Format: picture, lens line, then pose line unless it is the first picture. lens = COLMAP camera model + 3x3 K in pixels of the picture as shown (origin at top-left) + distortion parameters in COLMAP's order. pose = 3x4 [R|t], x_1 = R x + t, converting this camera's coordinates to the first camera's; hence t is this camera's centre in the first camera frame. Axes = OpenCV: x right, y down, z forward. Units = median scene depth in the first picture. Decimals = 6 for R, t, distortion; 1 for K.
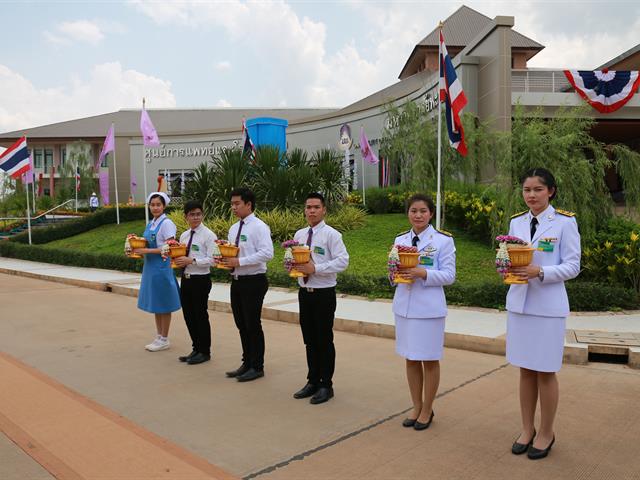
lens RADIAL K [[499.6, 0, 316.4], [0, 499.6, 241.4], [0, 0, 1]] dist [-0.112979, 0.011805]
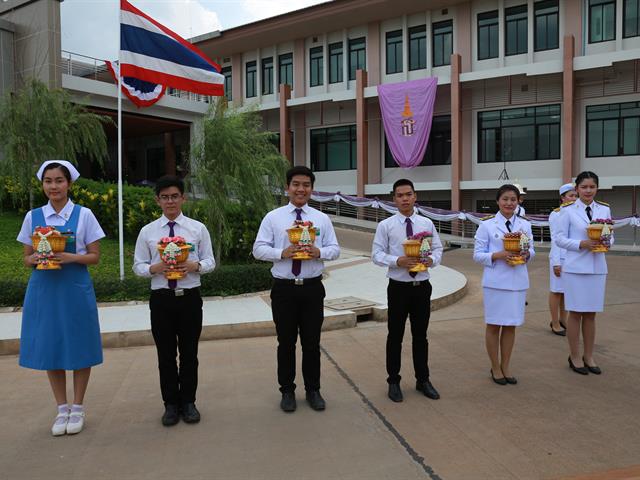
lens RADIAL K [[499.6, 0, 316.4], [0, 499.6, 241.4], [0, 0, 1]] dist [-0.112979, 0.011805]
pose [[0.561058, -0.053935, 0.826018, -0.612713], [0.037442, 0.998507, 0.039766, -0.014667], [-0.826930, 0.008617, 0.562240, 0.430394]]
